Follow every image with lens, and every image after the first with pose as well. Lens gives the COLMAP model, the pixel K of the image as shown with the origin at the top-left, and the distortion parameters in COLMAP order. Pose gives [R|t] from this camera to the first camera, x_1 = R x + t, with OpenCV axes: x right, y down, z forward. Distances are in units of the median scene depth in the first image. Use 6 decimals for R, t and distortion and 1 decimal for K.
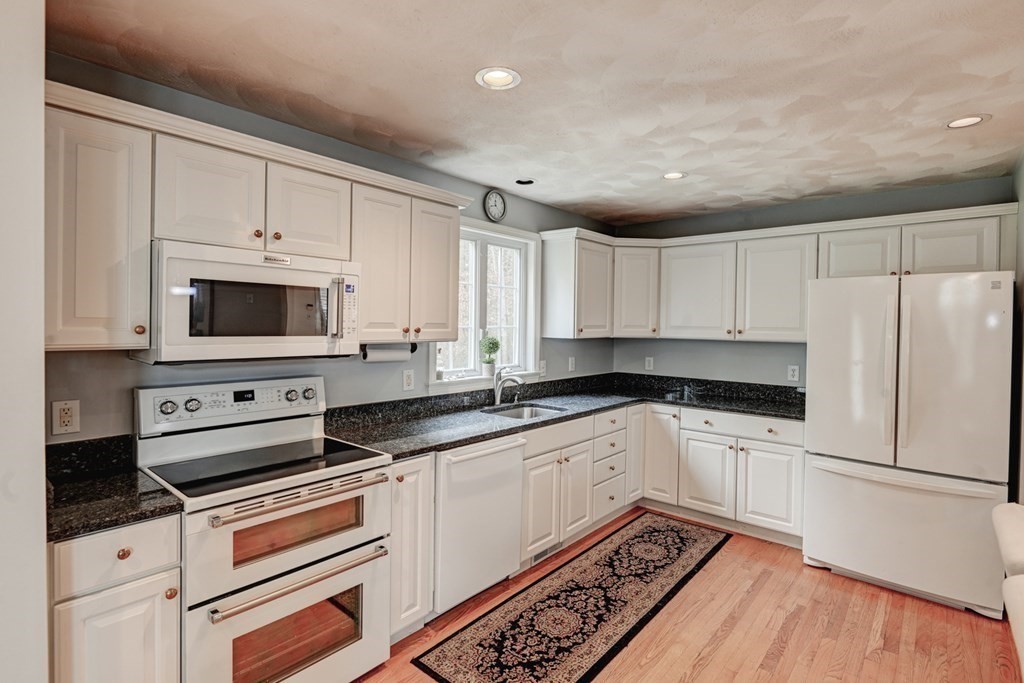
lens RADIAL K [[501.0, 0, 511.9], [0, 501.0, 336.4], [0, 0, 1]] dist [-0.002609, -0.001086]
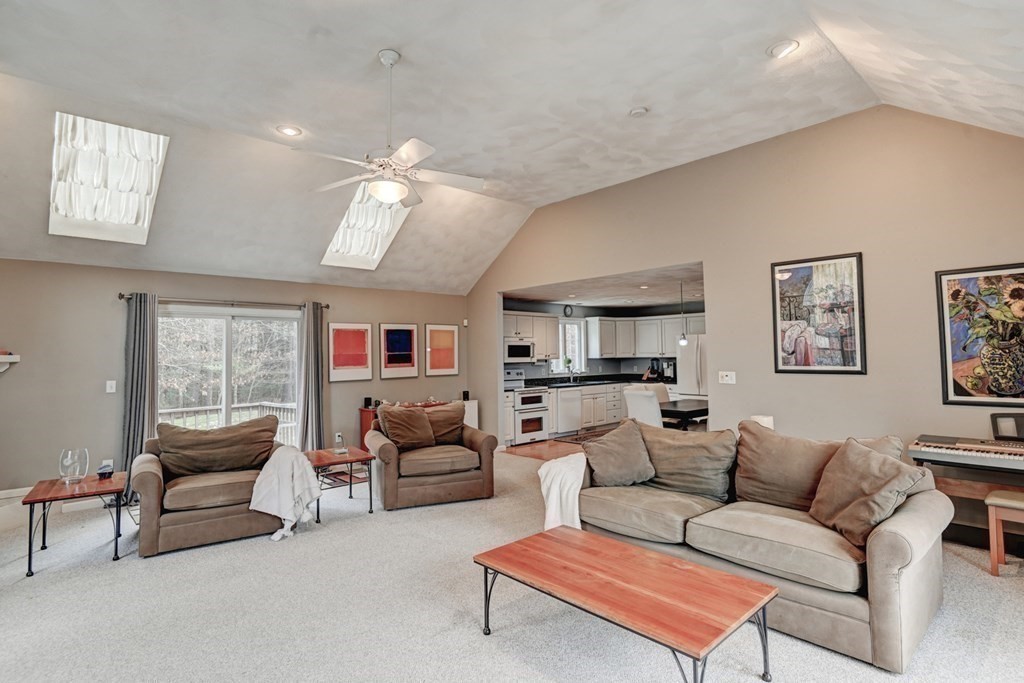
lens RADIAL K [[501.0, 0, 517.2], [0, 501.0, 337.8], [0, 0, 1]] dist [-0.002609, -0.001086]
pose [[0.994869, -0.027207, -0.097445, -0.049750], [0.021514, 0.998026, -0.059006, 0.046452], [0.098858, 0.056607, 0.993490, -1.787242]]
